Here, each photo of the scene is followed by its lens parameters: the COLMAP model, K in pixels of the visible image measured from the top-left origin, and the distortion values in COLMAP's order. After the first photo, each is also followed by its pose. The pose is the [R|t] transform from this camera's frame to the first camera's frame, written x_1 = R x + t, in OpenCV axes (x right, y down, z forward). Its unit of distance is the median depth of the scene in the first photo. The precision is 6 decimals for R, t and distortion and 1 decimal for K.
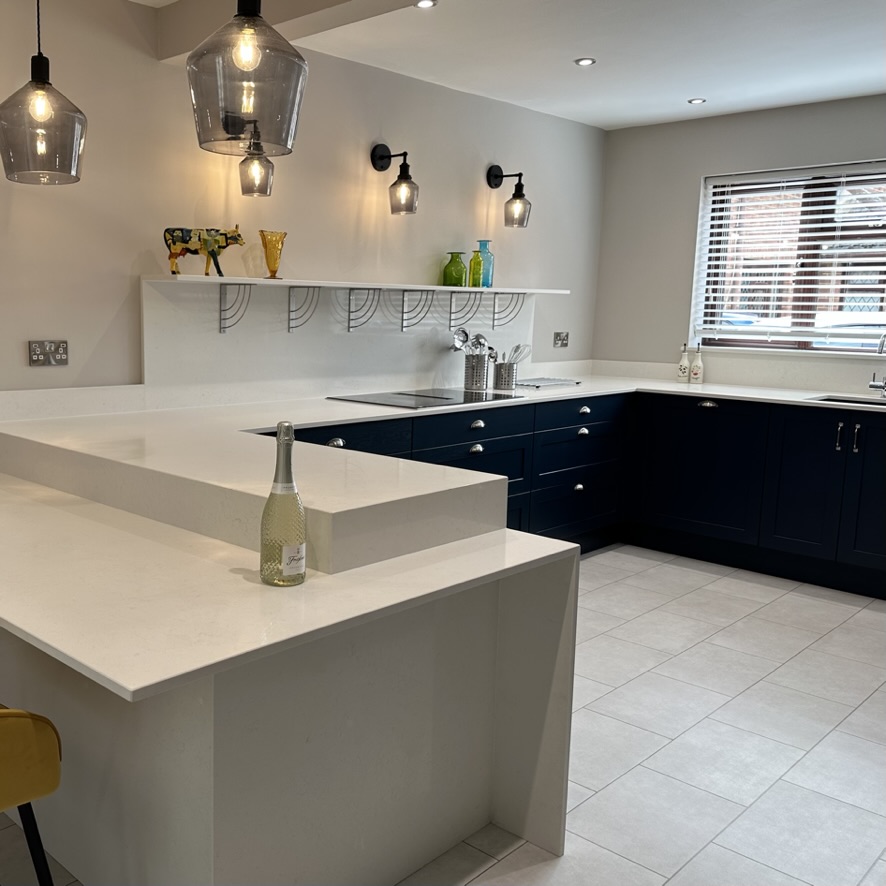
lens RADIAL K [[901.6, 0, 443.0], [0, 901.6, 443.0], [0, 0, 1]] dist [0.076903, -0.000319]
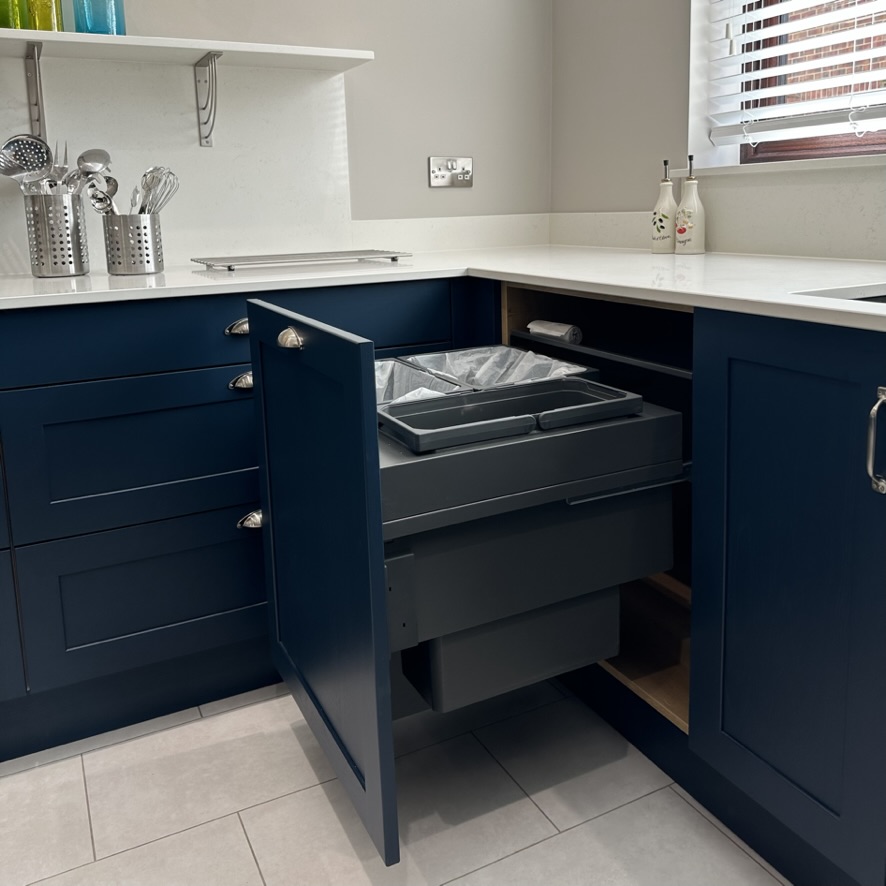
lens RADIAL K [[901.6, 0, 443.0], [0, 901.6, 443.0], [0, 0, 1]] dist [0.076903, -0.000319]
pose [[0.946179, 0.035429, -0.321699, 0.353413], [0.004759, 0.992360, 0.123286, -0.035117], [0.323609, -0.118182, 0.938781, 0.629046]]
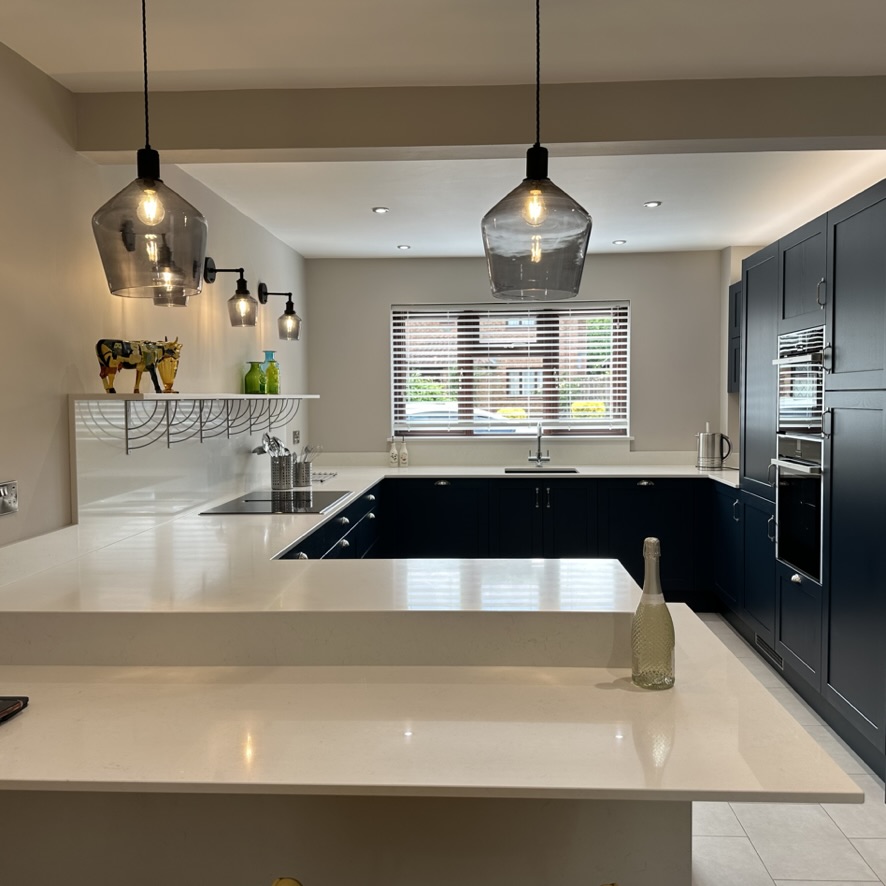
lens RADIAL K [[768.5, 0, 443.0], [0, 768.5, 443.0], [0, 0, 1]] dist [0.055183, -0.003459]
pose [[0.768170, -0.059203, 0.637502, -0.396399], [0.115169, 0.992251, -0.046628, -0.049236], [-0.629802, 0.109239, 0.769036, 0.176590]]
